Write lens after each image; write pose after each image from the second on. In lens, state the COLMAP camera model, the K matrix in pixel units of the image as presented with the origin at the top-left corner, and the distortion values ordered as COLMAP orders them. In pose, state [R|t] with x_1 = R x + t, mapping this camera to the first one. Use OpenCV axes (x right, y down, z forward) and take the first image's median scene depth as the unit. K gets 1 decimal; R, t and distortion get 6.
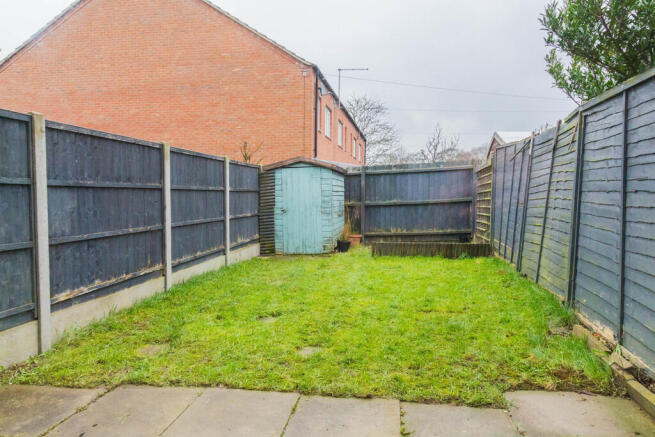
lens RADIAL K [[461.5, 0, 326.9], [0, 461.5, 225.1], [0, 0, 1]] dist [0.003444, -0.001230]
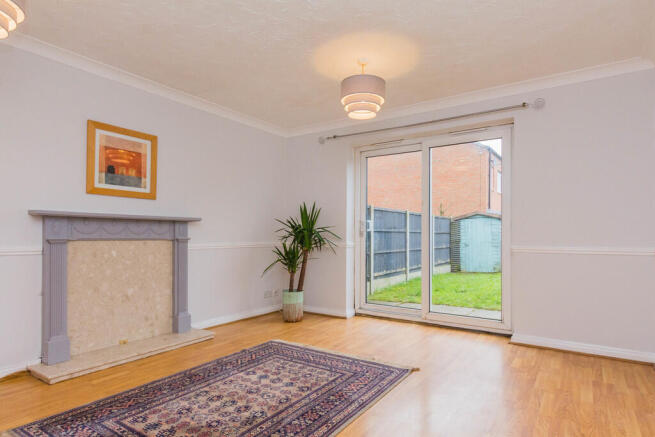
lens RADIAL K [[374.2, 0, 315.5], [0, 374.2, 233.6], [0, 0, 1]] dist [0.002362, -0.000499]
pose [[0.892893, -0.006640, -0.450220, 0.033096], [-0.026517, 0.997380, -0.067301, 0.040512], [0.449488, 0.072031, 0.890378, -0.531830]]
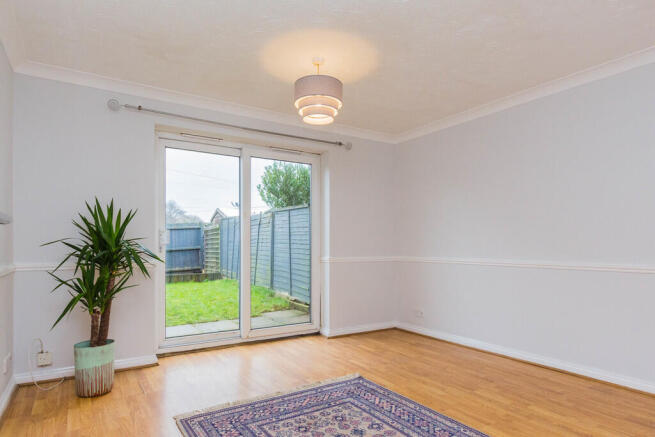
lens RADIAL K [[393.5, 0, 331.5], [0, 393.5, 243.4], [0, 0, 1]] dist [0.026268, -0.000055]
pose [[0.754401, -0.006140, 0.656385, -0.342795], [0.050066, 0.997582, -0.048210, 0.026130], [-0.654502, 0.069232, 0.752884, -0.454520]]
